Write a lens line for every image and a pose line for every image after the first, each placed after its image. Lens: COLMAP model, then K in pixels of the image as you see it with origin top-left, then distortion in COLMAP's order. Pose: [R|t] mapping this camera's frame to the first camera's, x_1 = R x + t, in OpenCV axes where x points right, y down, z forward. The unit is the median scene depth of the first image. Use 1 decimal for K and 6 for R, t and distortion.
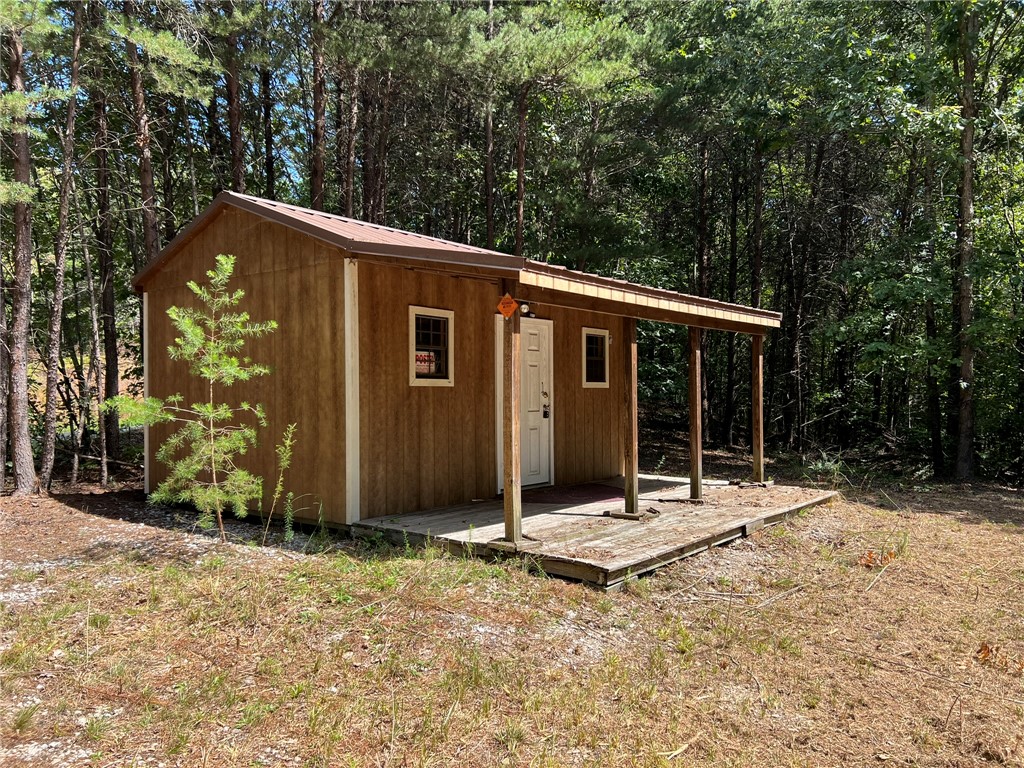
lens RADIAL K [[772.6, 0, 506.7], [0, 772.6, 383.4], [0, 0, 1]] dist [0.052428, -0.059593]
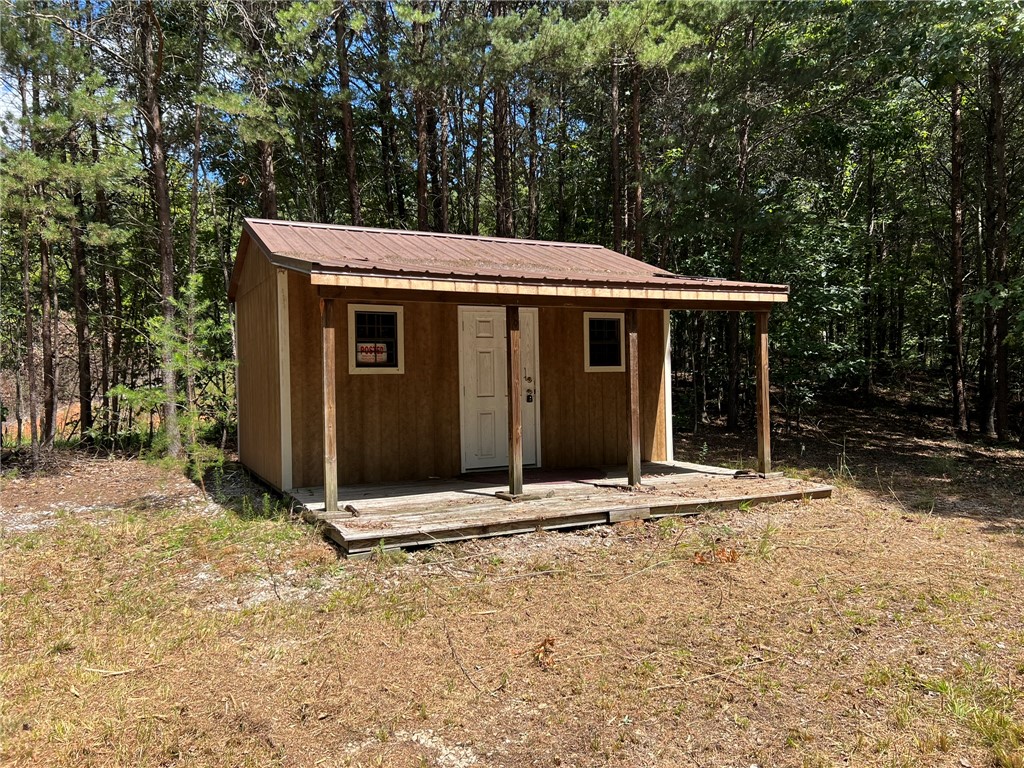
lens RADIAL K [[772.6, 0, 511.6], [0, 772.6, 368.1], [0, 0, 1]] dist [0.052428, -0.059593]
pose [[0.906712, -0.018062, -0.421362, 0.556695], [0.018485, 0.999824, -0.003081, 0.002141], [0.421344, -0.004995, 0.906887, 0.059964]]
